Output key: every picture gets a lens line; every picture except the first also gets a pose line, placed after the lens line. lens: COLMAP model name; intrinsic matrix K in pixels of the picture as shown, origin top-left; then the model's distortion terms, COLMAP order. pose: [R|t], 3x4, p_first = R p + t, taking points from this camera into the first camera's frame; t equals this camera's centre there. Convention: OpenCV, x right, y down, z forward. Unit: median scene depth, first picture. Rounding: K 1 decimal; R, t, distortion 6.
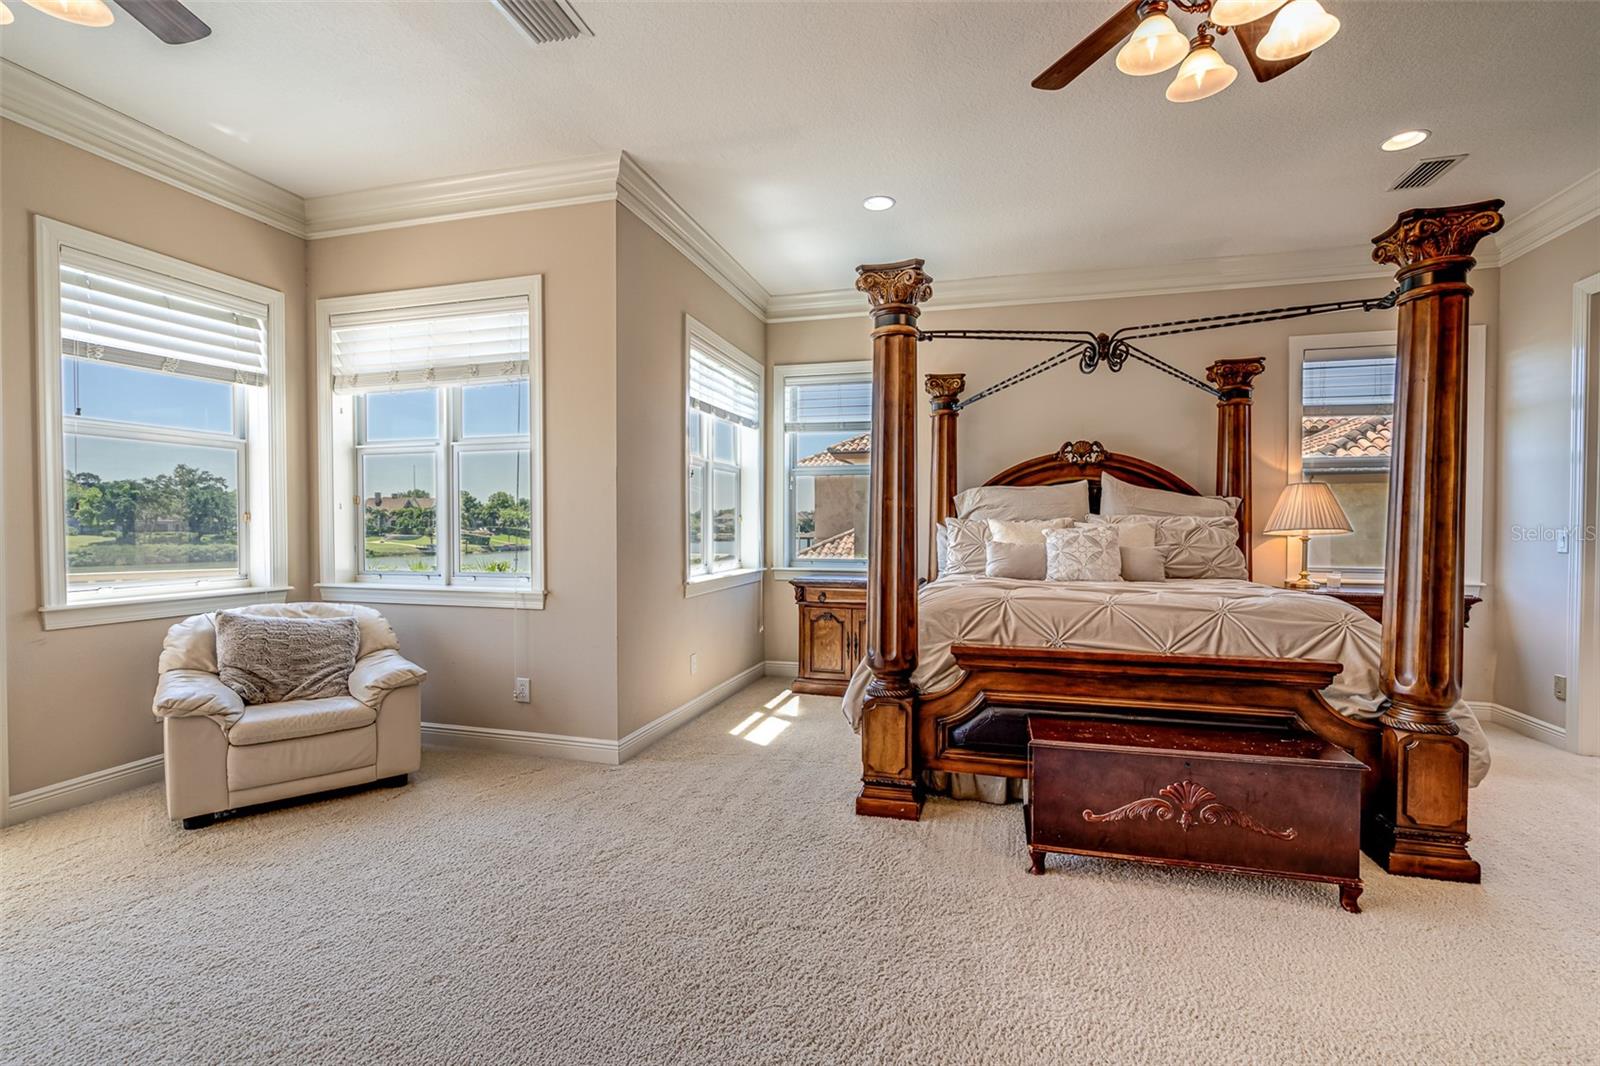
lens RADIAL K [[724.1, 0, 795.1], [0, 724.1, 535.8], [0, 0, 1]] dist [-0.001478, 0.000520]
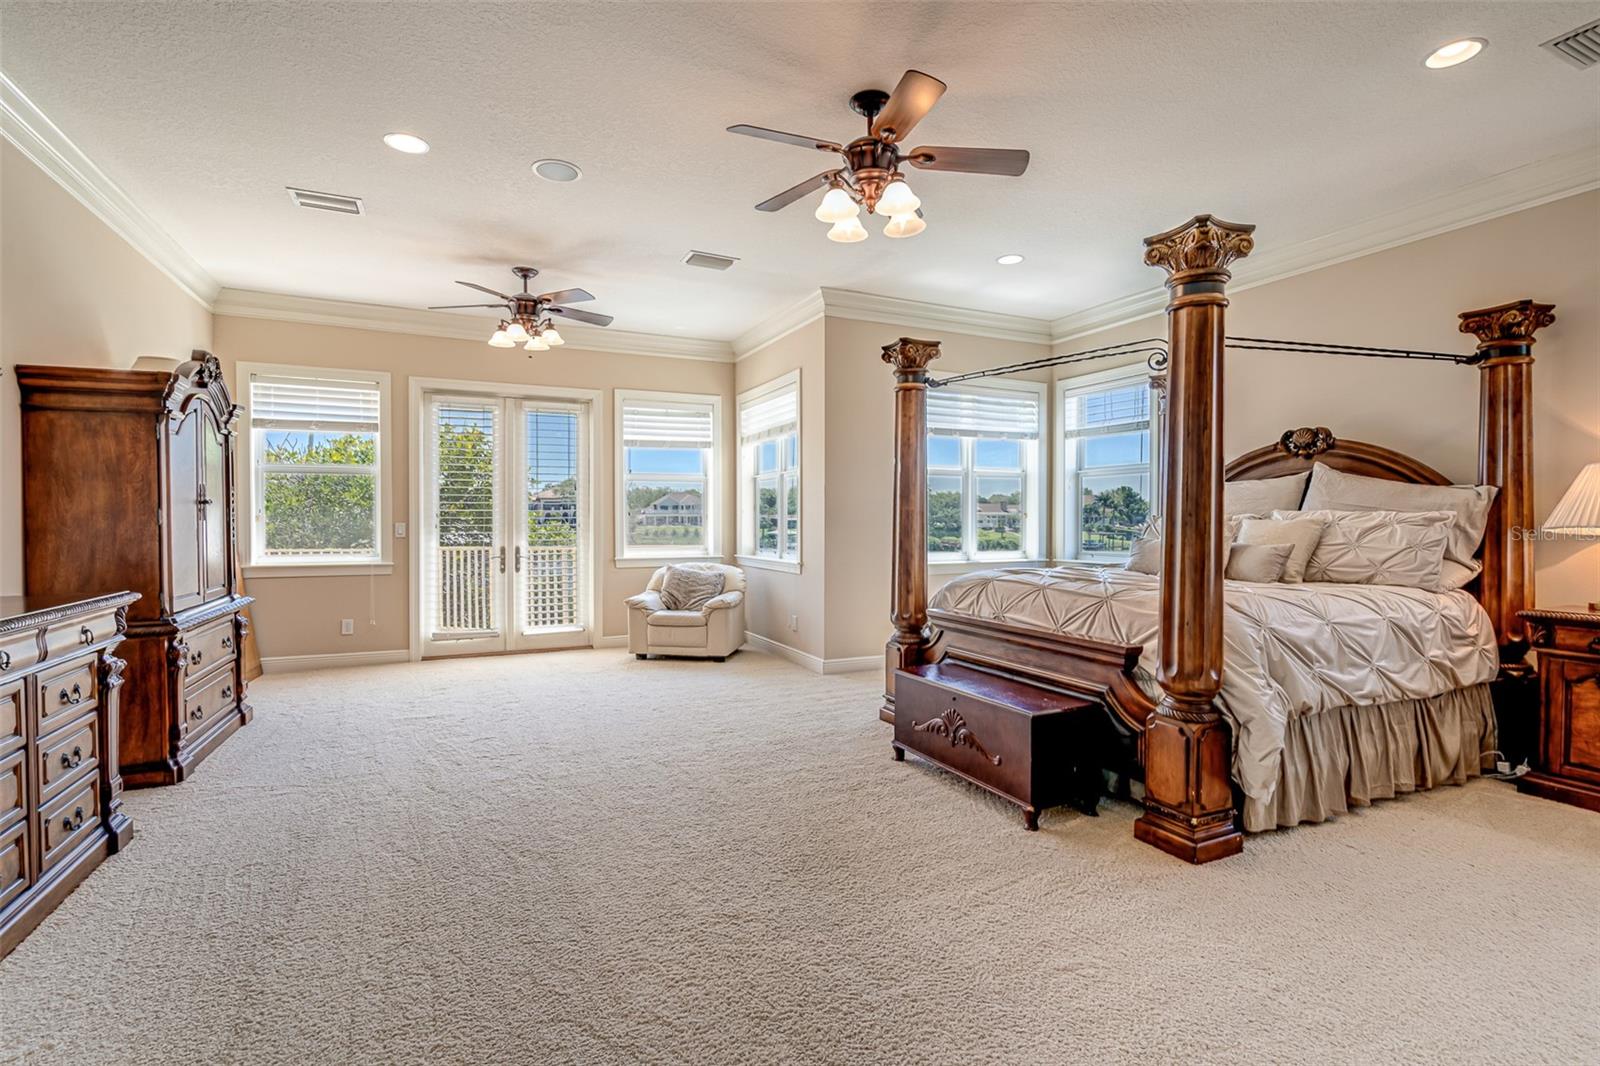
lens RADIAL K [[738.8, 0, 803.4], [0, 738.8, 518.5], [0, 0, 1]] dist [0.000301, 0.000543]
pose [[0.664551, -0.002651, -0.747238, 0.908882], [-0.009775, 0.999877, -0.012240, -0.002335], [0.747179, 0.015438, 0.664444, -0.097221]]
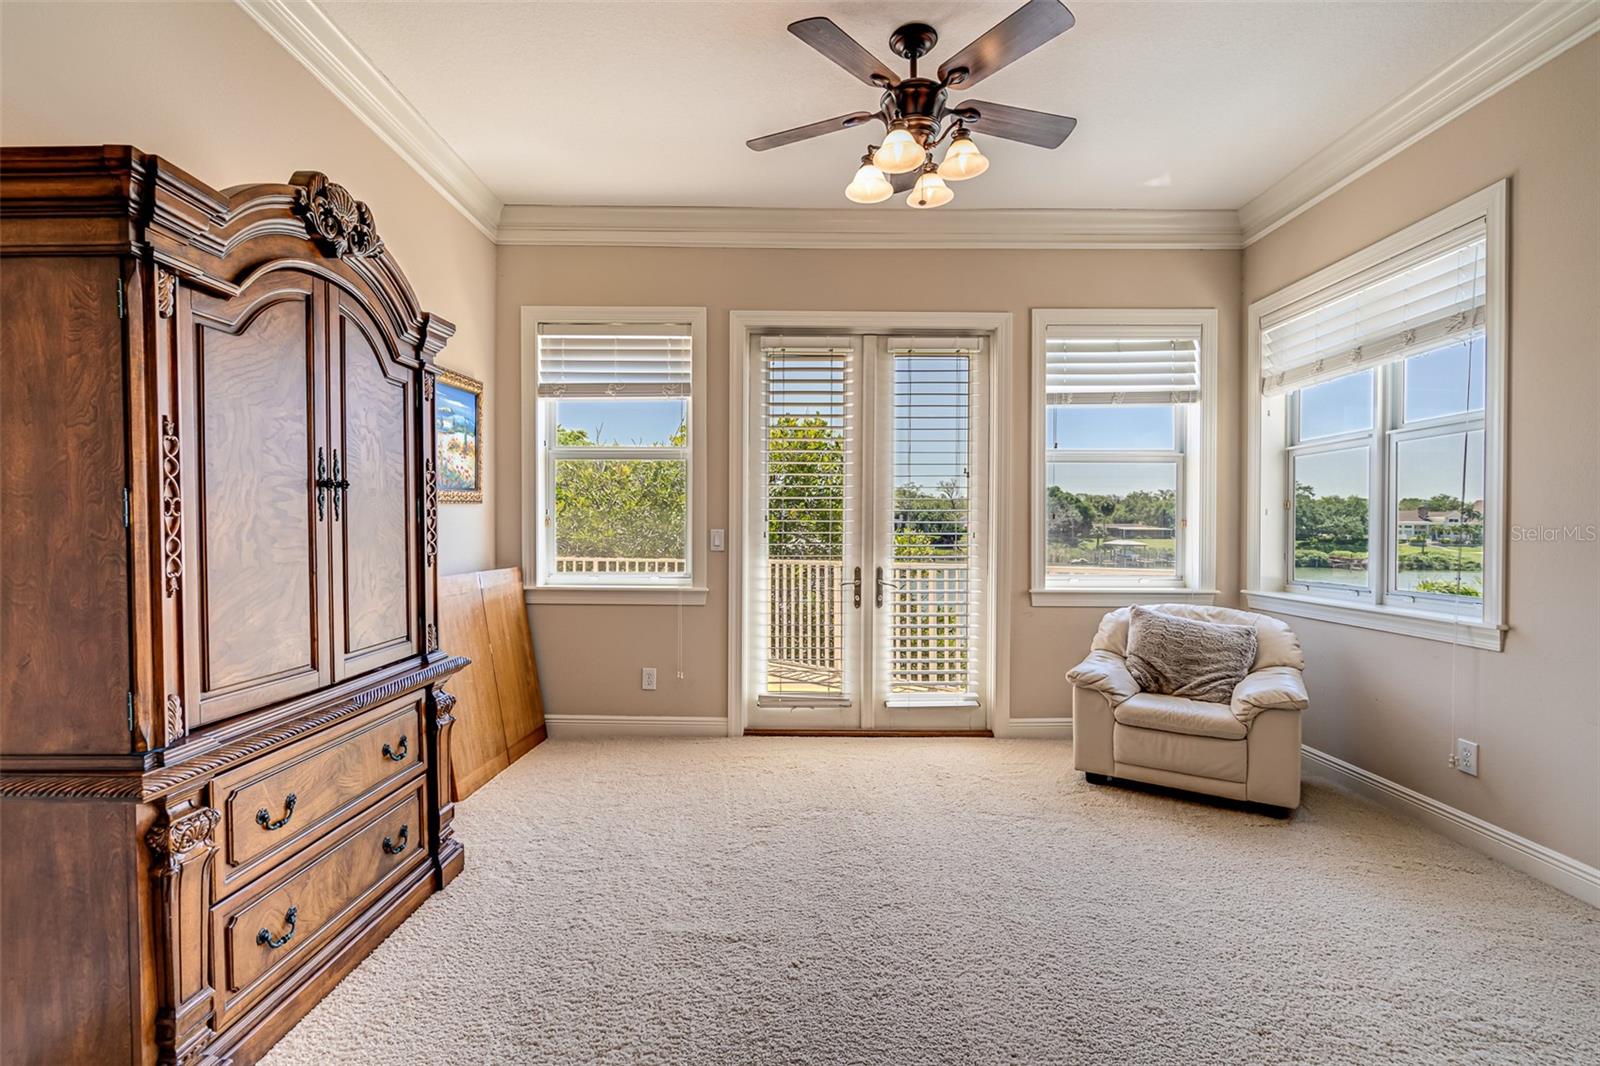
lens RADIAL K [[724.1, 0, 795.1], [0, 724.1, 535.8], [0, 0, 1]] dist [-0.001478, 0.000520]
pose [[0.277310, 0.009769, -0.960731, 0.141441], [-0.019117, 0.999806, 0.004648, -0.001515], [0.960590, 0.017077, 0.277443, 0.141798]]
